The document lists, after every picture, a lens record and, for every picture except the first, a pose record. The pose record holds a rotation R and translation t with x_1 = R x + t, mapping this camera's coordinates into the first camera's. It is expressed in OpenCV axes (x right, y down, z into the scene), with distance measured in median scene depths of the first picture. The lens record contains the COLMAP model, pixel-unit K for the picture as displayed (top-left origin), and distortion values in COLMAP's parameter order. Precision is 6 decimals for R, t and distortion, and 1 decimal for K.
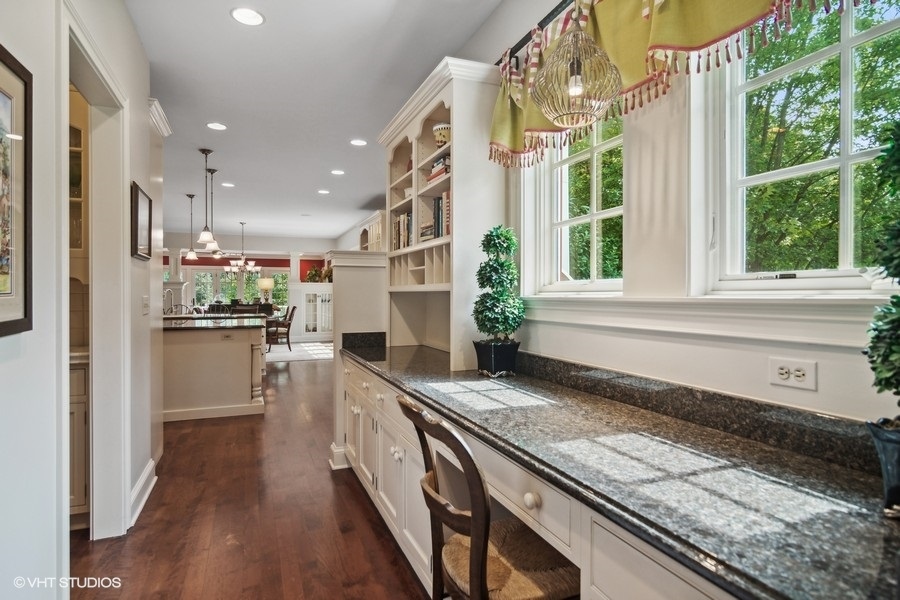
lens RADIAL K [[501.6, 0, 450.8], [0, 501.6, 296.0], [0, 0, 1]] dist [0.006143, 0.000981]
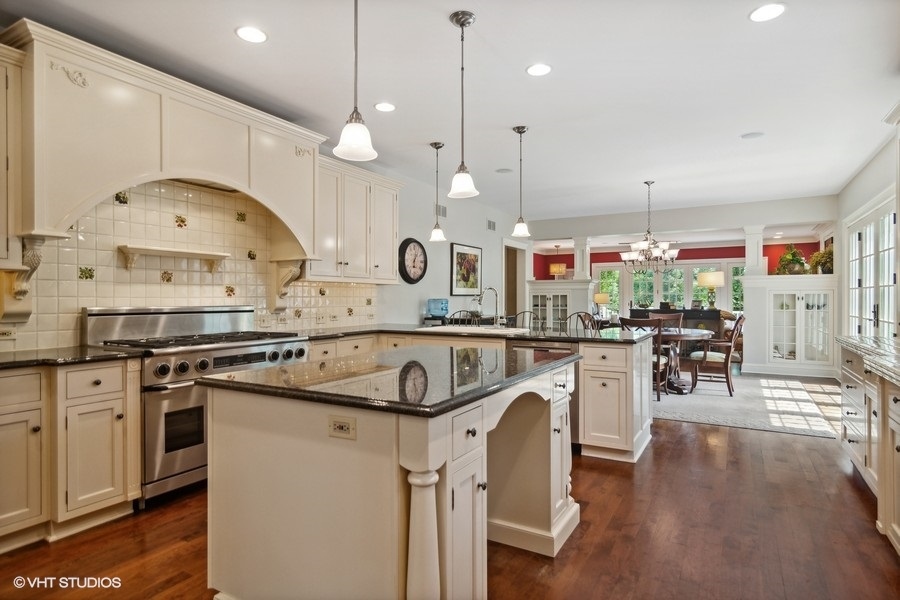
lens RADIAL K [[501.6, 0, 451.5], [0, 501.6, 298.6], [0, 0, 1]] dist [0.006143, 0.000981]
pose [[0.630354, 0.000045, -0.776308, -0.059998], [-0.001346, 0.999999, -0.001036, 0.001893], [0.776306, 0.001698, 0.630354, 0.299941]]
